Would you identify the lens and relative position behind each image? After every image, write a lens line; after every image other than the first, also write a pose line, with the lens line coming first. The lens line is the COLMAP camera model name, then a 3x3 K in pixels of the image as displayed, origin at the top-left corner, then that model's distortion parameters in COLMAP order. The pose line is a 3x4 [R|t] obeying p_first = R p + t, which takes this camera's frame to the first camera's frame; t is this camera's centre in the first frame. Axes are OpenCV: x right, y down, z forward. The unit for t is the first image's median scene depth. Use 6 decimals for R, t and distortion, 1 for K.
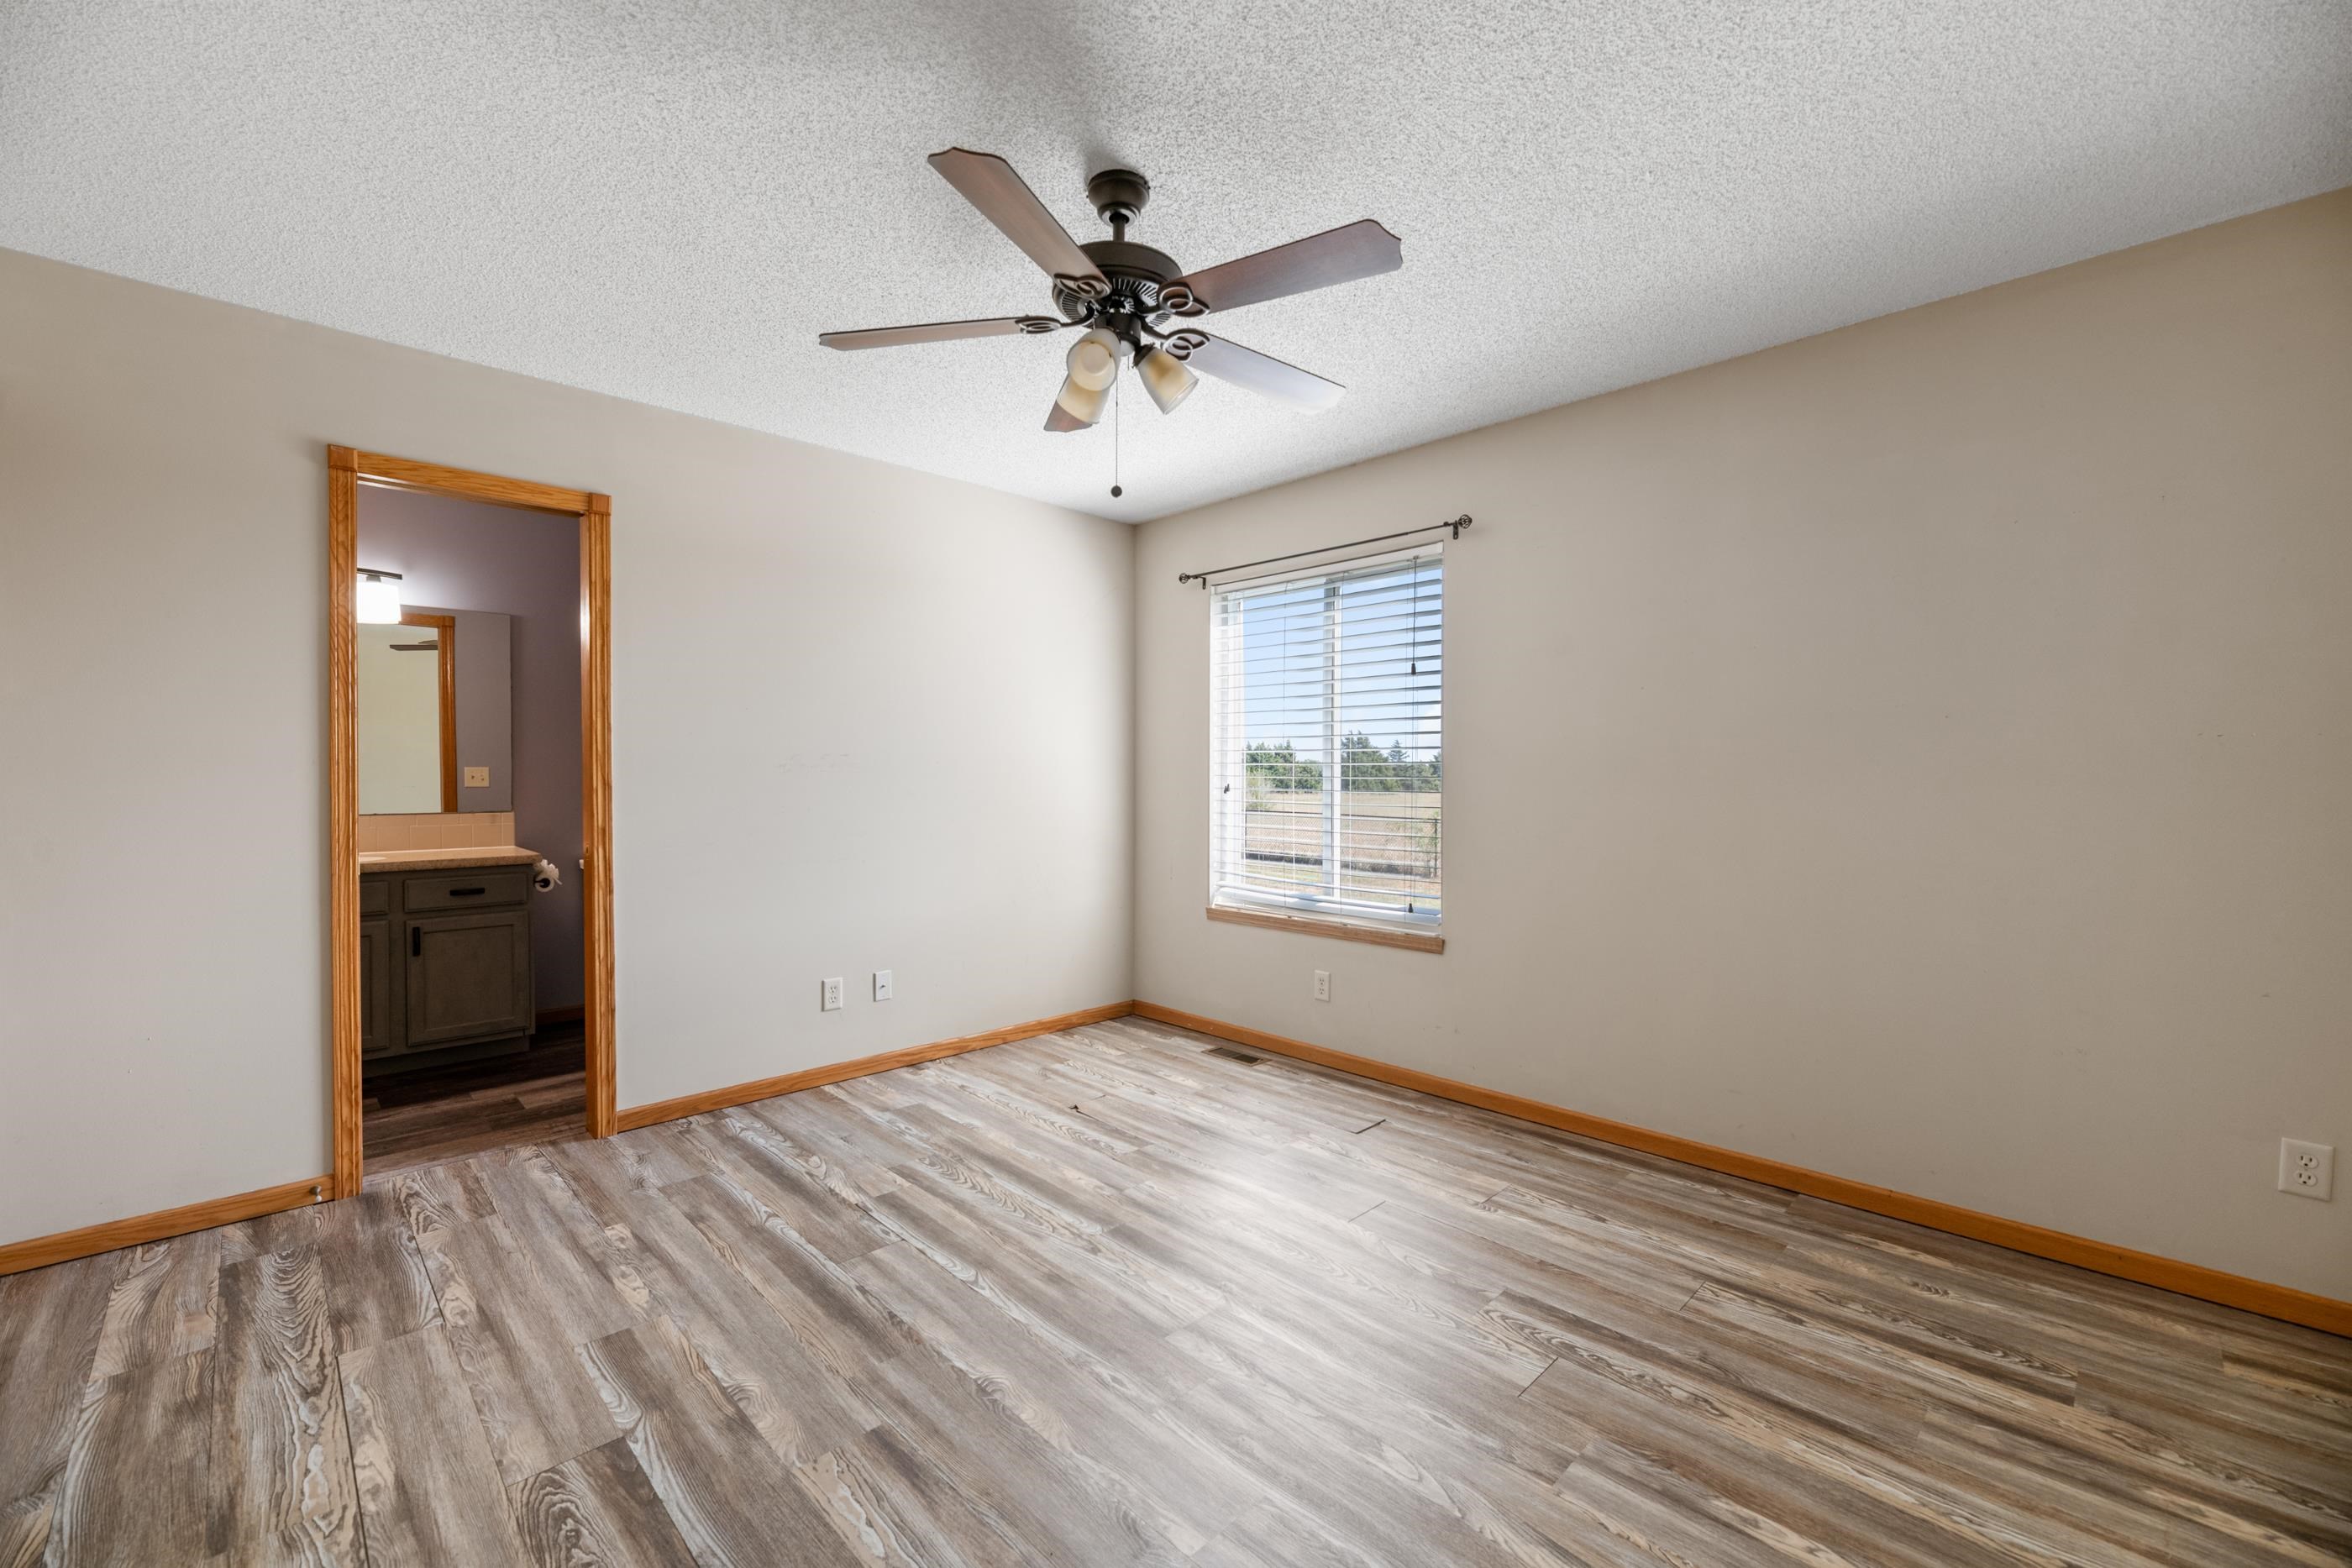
lens RADIAL K [[950.5, 0, 1172.6], [0, 950.5, 788.6], [0, 0, 1]] dist [-0.007036, -0.000359]
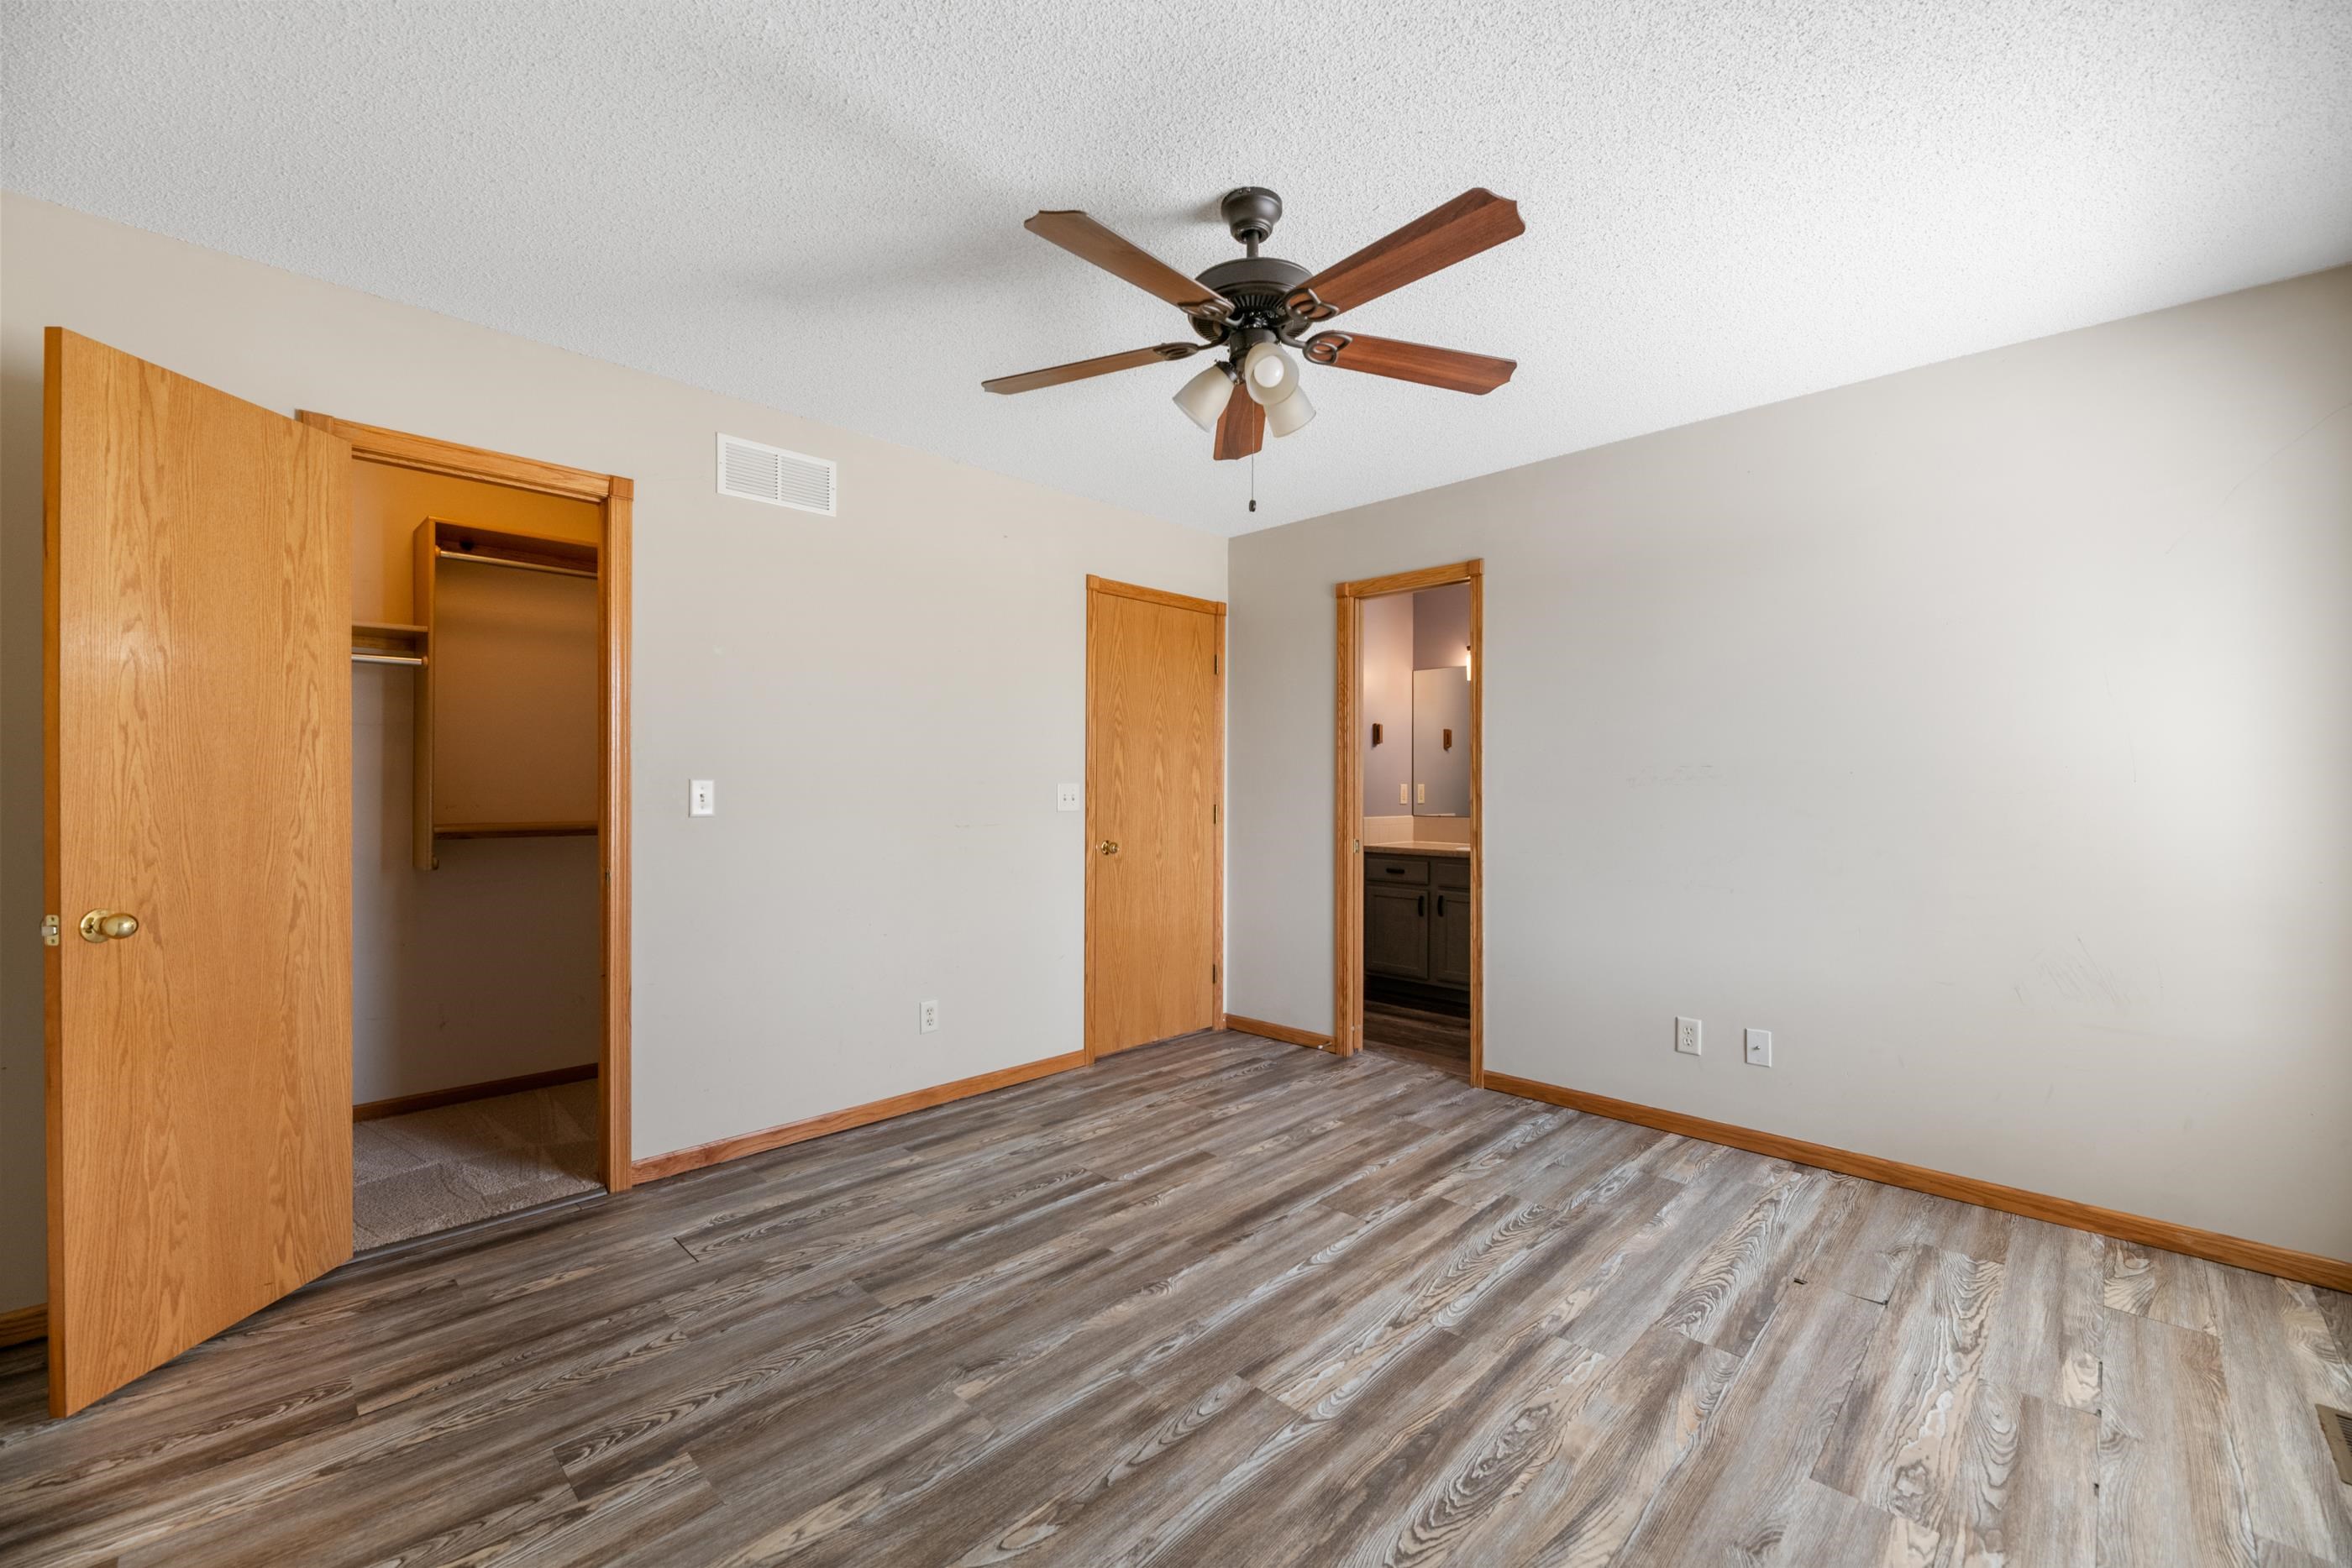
lens RADIAL K [[950.5, 0, 1172.6], [0, 950.5, 788.6], [0, 0, 1]] dist [-0.007036, -0.000359]
pose [[0.013903, 0.000035, -0.999903, 0.671897], [-0.015545, 0.999879, -0.000181, -0.009043], [0.999783, 0.015546, 0.013902, 0.646837]]
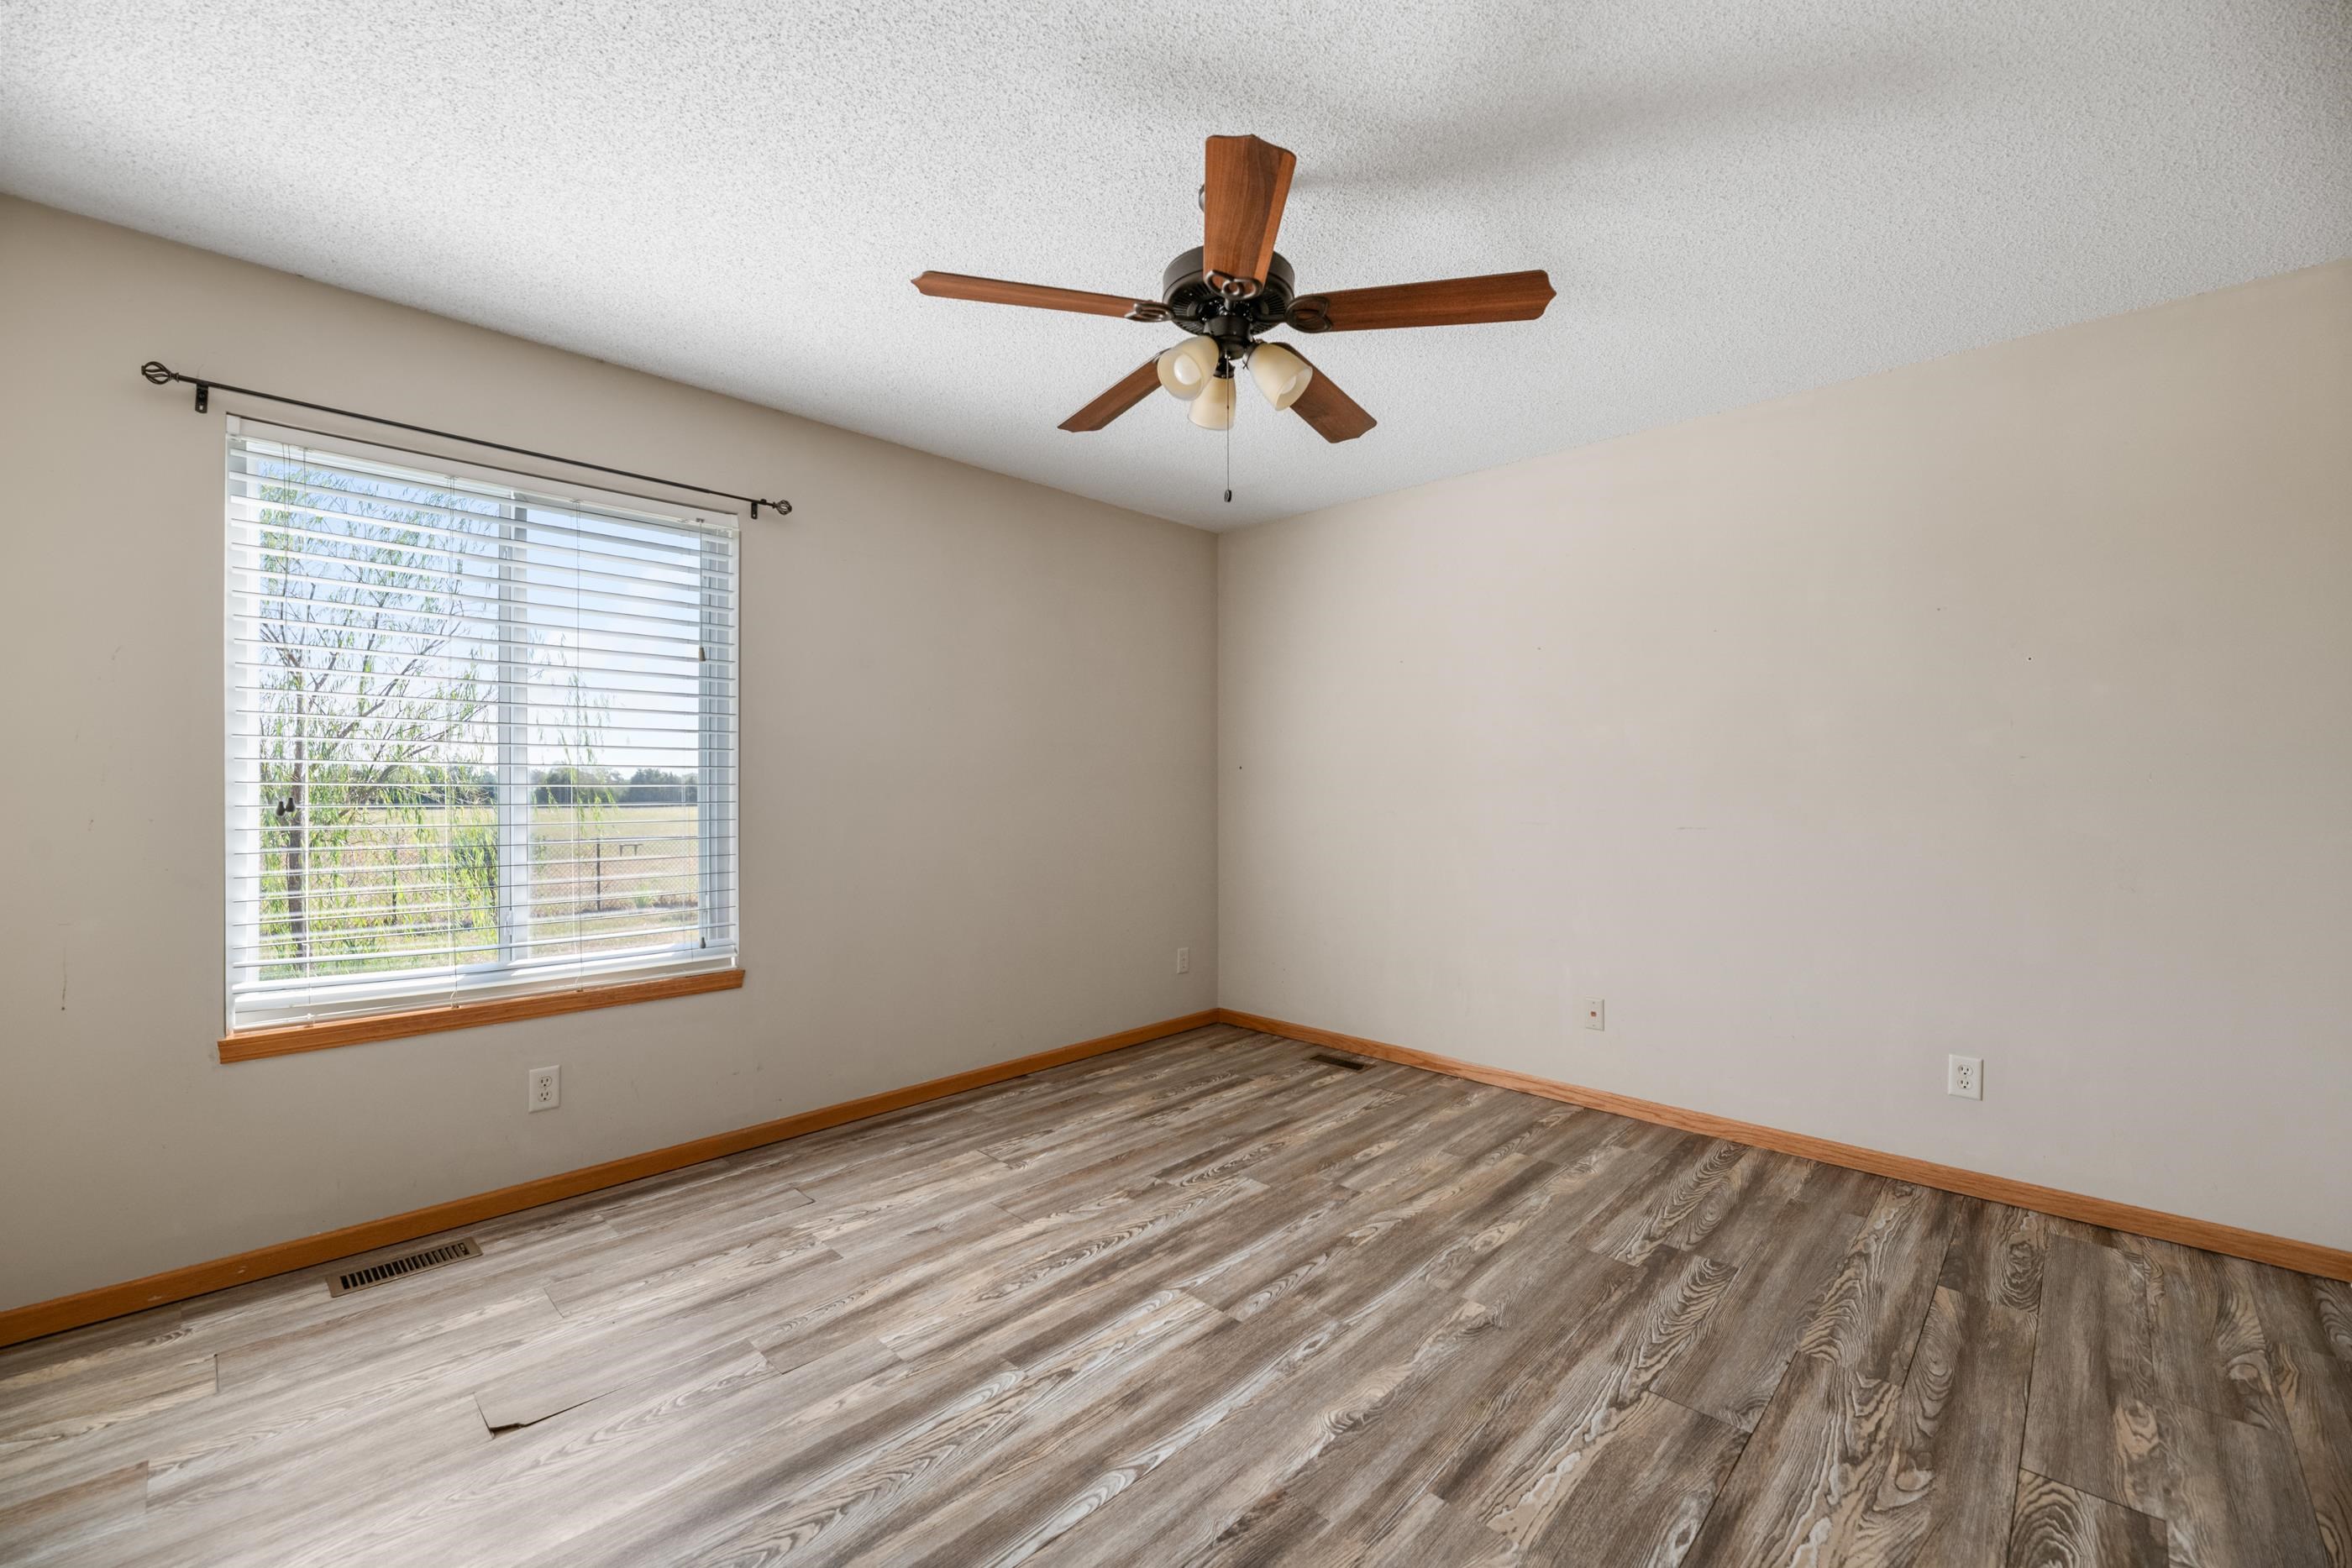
lens RADIAL K [[950.5, 0, 1172.6], [0, 950.5, 788.6], [0, 0, 1]] dist [-0.007036, -0.000359]
pose [[-0.024826, -0.007025, 0.999667, -0.742585], [0.012534, 0.999895, 0.007338, -0.012120], [-0.999613, 0.012712, -0.024735, 0.774526]]
